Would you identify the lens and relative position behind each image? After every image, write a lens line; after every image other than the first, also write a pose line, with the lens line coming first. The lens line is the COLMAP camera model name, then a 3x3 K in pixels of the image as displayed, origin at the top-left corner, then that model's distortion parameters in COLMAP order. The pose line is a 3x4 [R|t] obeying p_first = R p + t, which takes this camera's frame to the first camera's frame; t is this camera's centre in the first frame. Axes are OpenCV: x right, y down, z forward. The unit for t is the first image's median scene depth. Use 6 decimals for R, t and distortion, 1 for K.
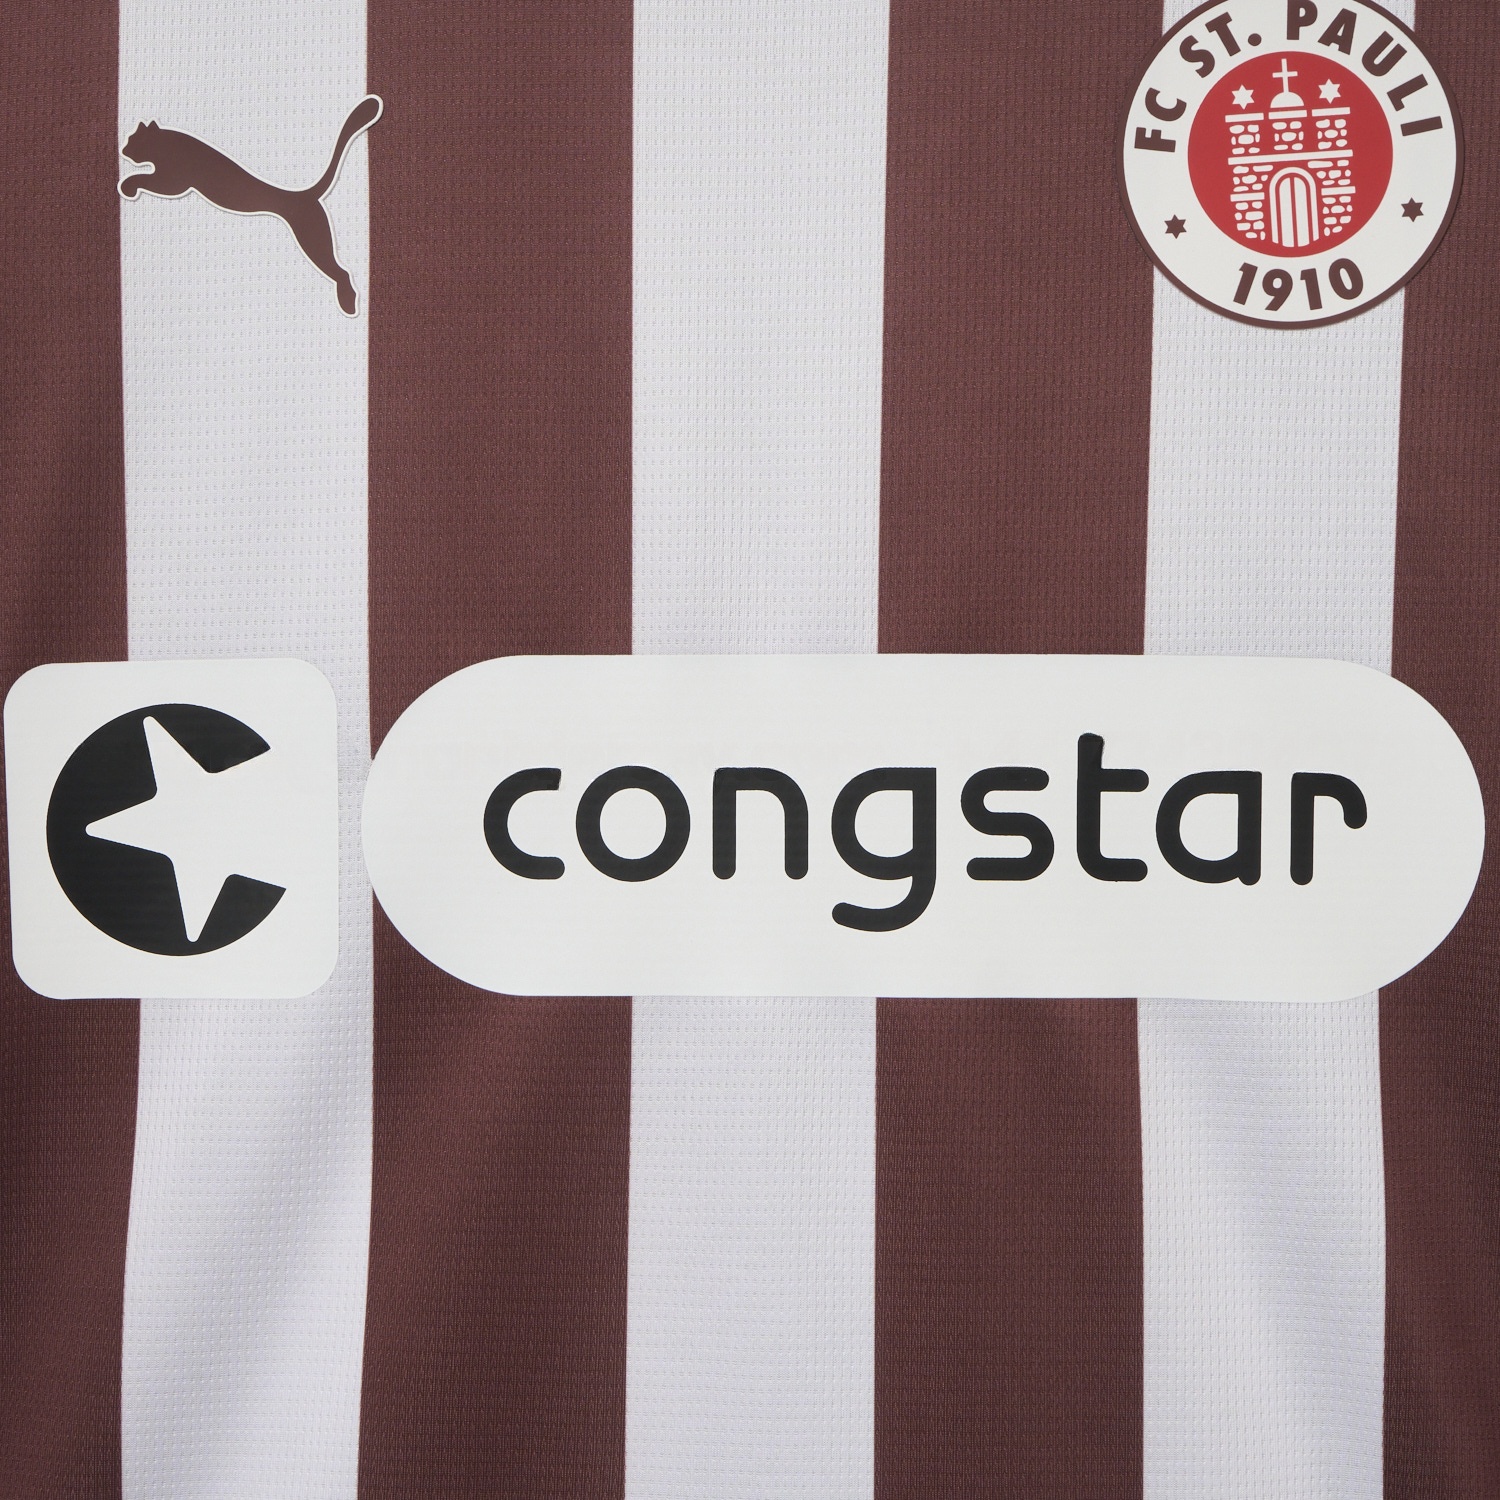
lens RADIAL K [[4231.1, 0, 748.2], [0, 4231.1, 753.8], [0, 0, 1]] dist [0.006283, 0.000000]
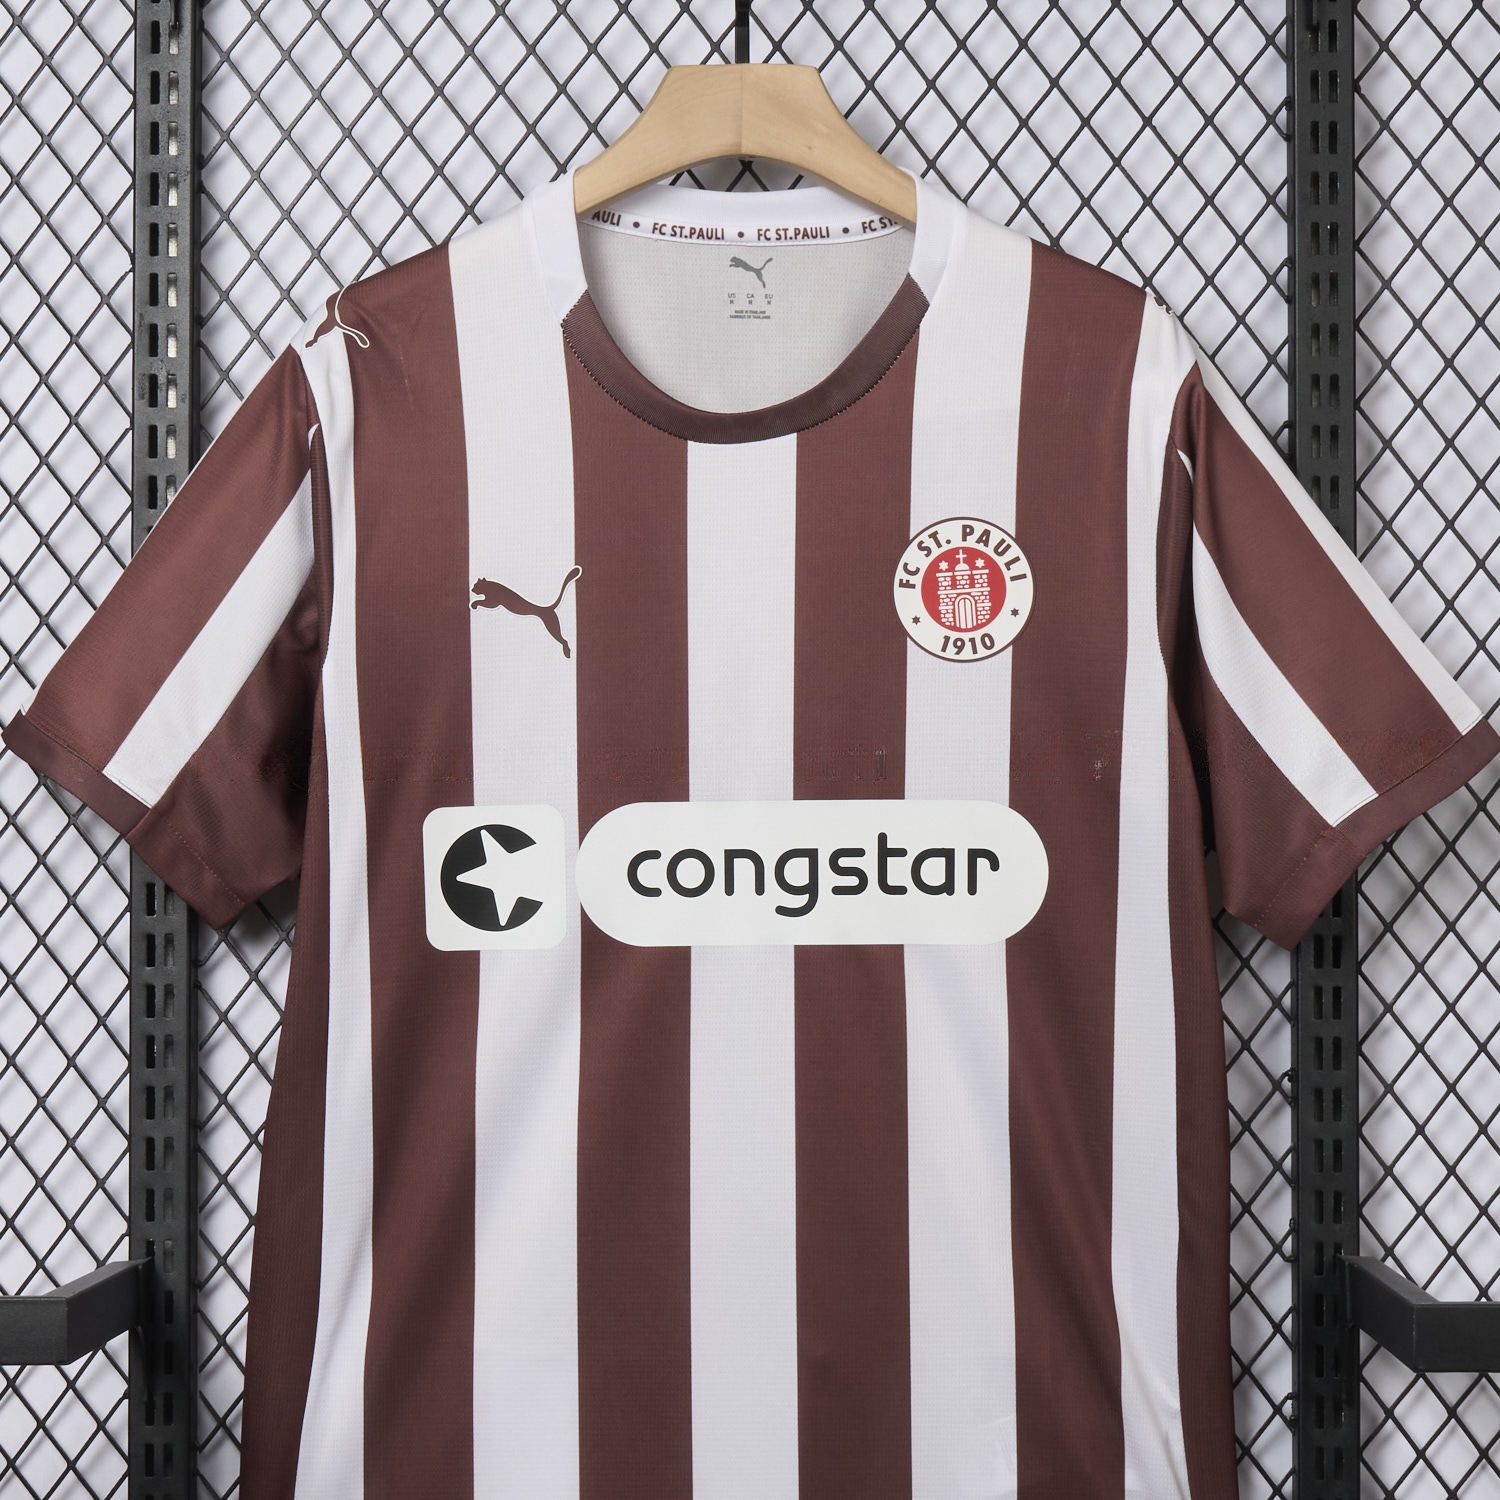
lens RADIAL K [[4231.1, 0, 735.1], [0, 4231.1, 778.7], [0, 0, 1]] dist [0.006283, 0.000000]
pose [[0.999773, -0.009075, 0.019282, -0.047541], [0.009671, 0.999471, -0.031066, 0.037627], [-0.018989, 0.031245, 0.999331, -1.369001]]
